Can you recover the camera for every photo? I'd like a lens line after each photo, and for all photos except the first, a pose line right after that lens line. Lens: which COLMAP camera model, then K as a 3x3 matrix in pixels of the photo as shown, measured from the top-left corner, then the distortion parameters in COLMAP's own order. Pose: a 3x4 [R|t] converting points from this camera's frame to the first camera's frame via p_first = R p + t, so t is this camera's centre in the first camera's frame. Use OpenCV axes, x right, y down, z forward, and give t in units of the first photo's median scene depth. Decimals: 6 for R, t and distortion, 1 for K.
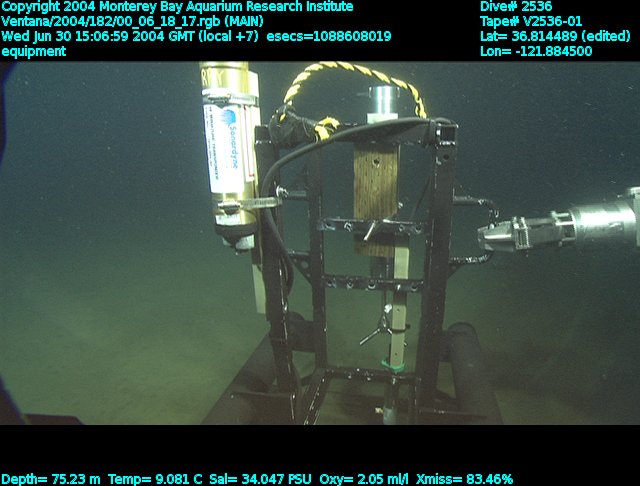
lens RADIAL K [[419.1, 0, 320.0], [0, 419.1, 243.0], [0, 0, 1]] dist [-0.143727, 0.000146]
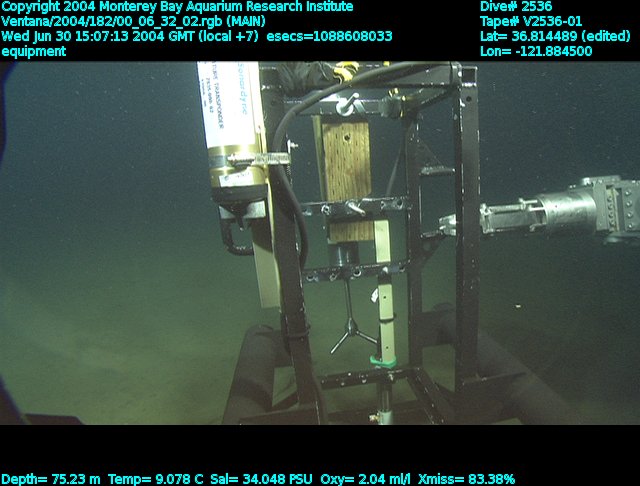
lens RADIAL K [[419.1, 0, 320.0], [0, 419.1, 243.0], [0, 0, 1]] dist [-0.143727, 0.000146]
pose [[0.931214, -0.098000, 0.351050, -0.329351], [0.140870, 0.985098, -0.098678, 0.145929], [-0.336148, 0.141343, 0.931143, 0.217802]]
